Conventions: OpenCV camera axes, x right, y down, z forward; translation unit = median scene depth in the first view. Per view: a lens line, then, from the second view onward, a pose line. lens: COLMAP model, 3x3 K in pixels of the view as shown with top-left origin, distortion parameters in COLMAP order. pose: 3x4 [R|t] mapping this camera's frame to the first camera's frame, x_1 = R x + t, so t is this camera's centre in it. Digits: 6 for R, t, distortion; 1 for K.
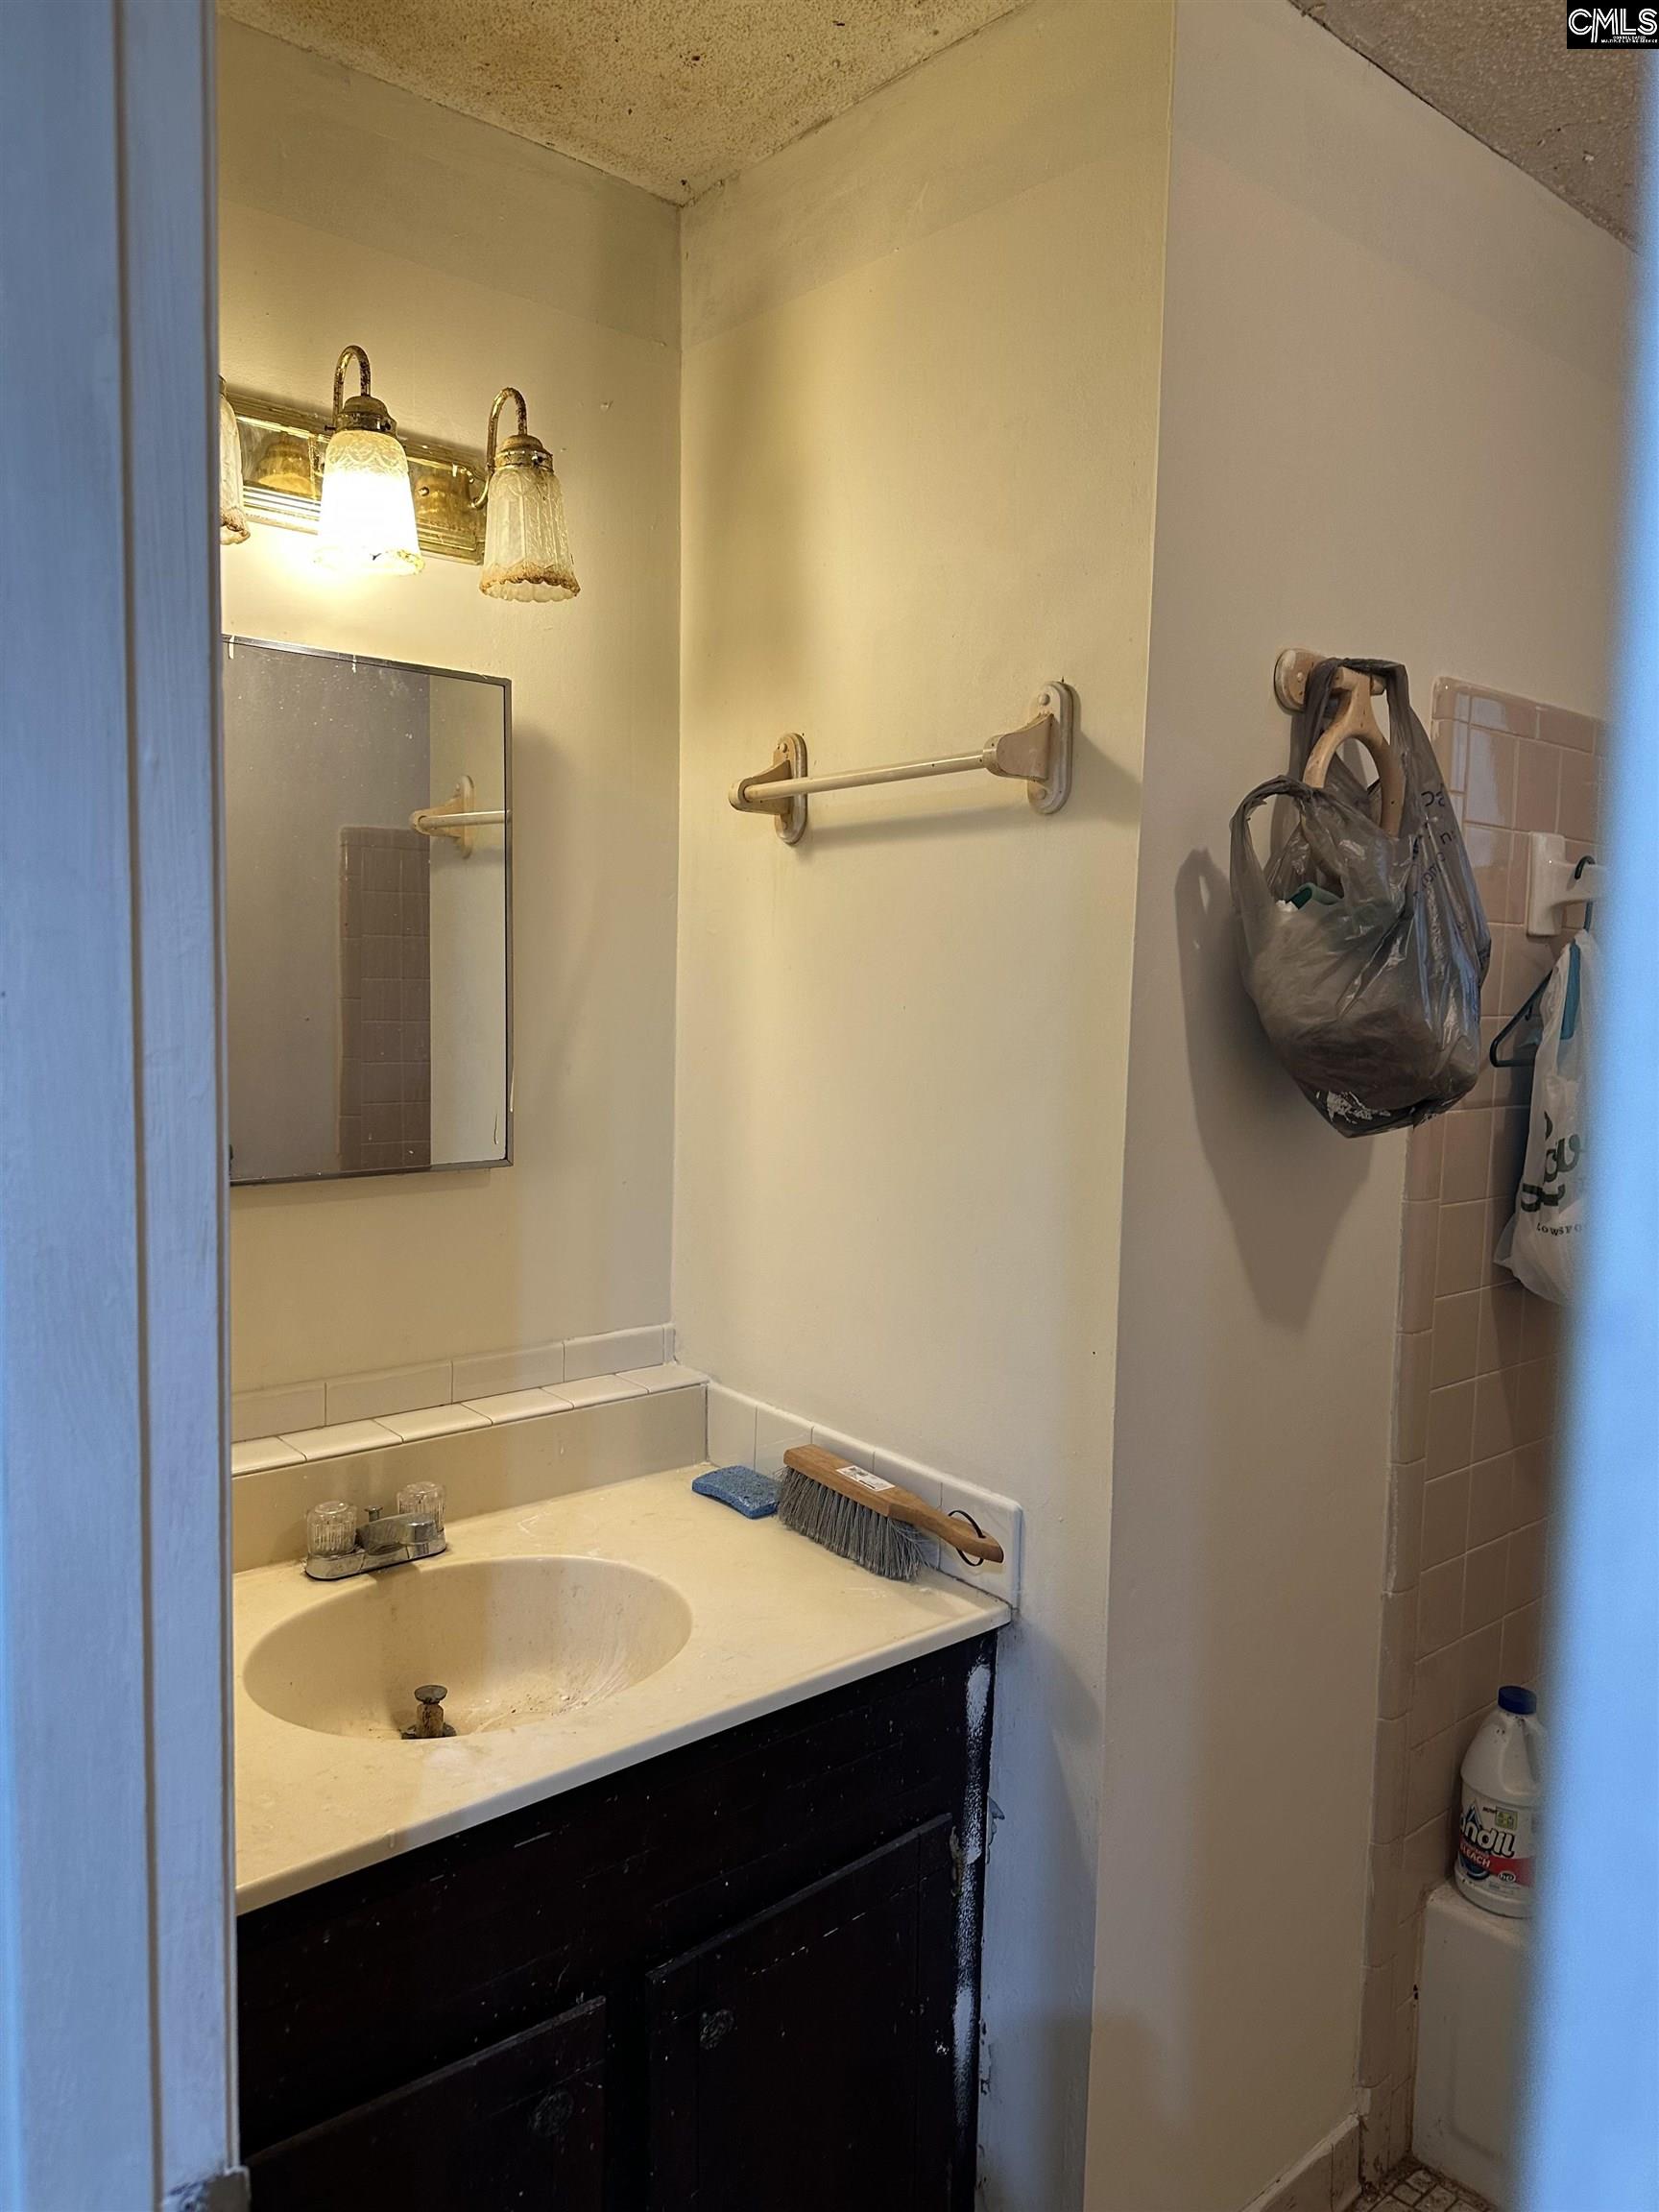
lens RADIAL K [[1548.2, 0, 838.3], [0, 1548.2, 1111.9], [0, 0, 1]] dist [0.058437, -0.078142]
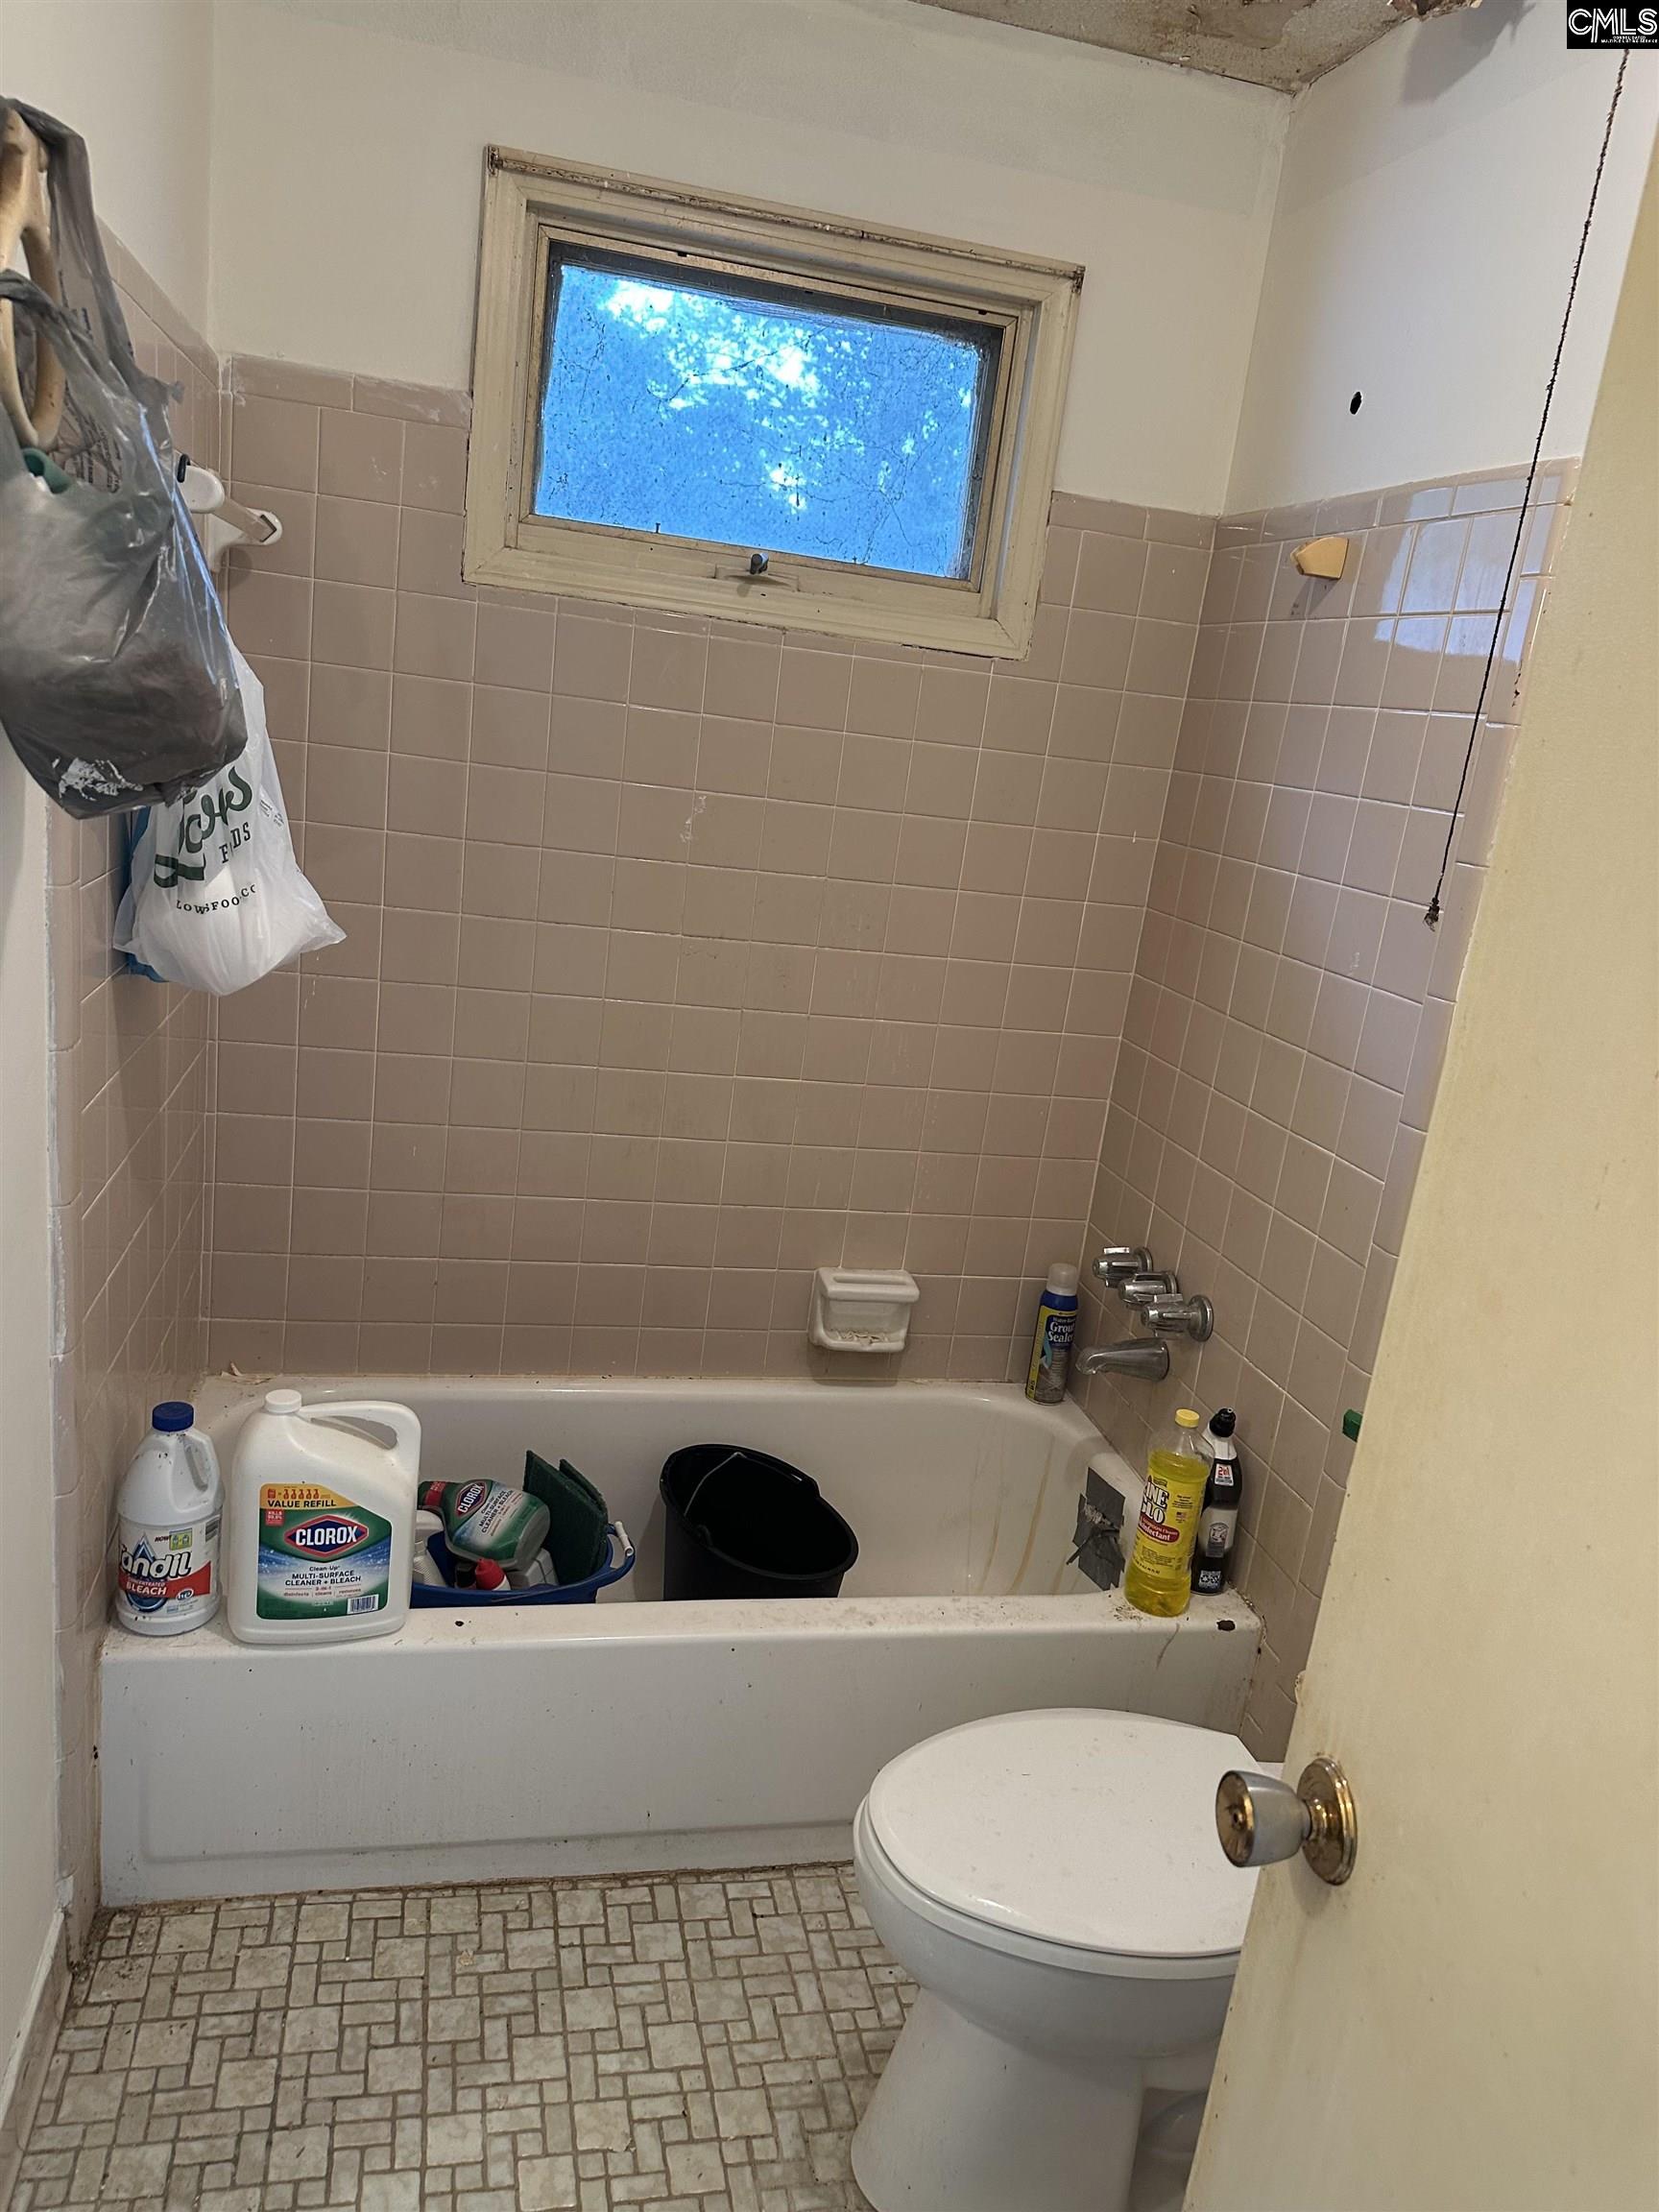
lens RADIAL K [[1548.2, 0, 829.0], [0, 1548.2, 1122.2], [0, 0, 1]] dist [0.058437, -0.078142]
pose [[0.476863, -0.193637, 0.857383, -0.144772], [-0.035218, 0.970440, 0.238758, -0.028712], [-0.878272, -0.144051, 0.455948, 0.271318]]
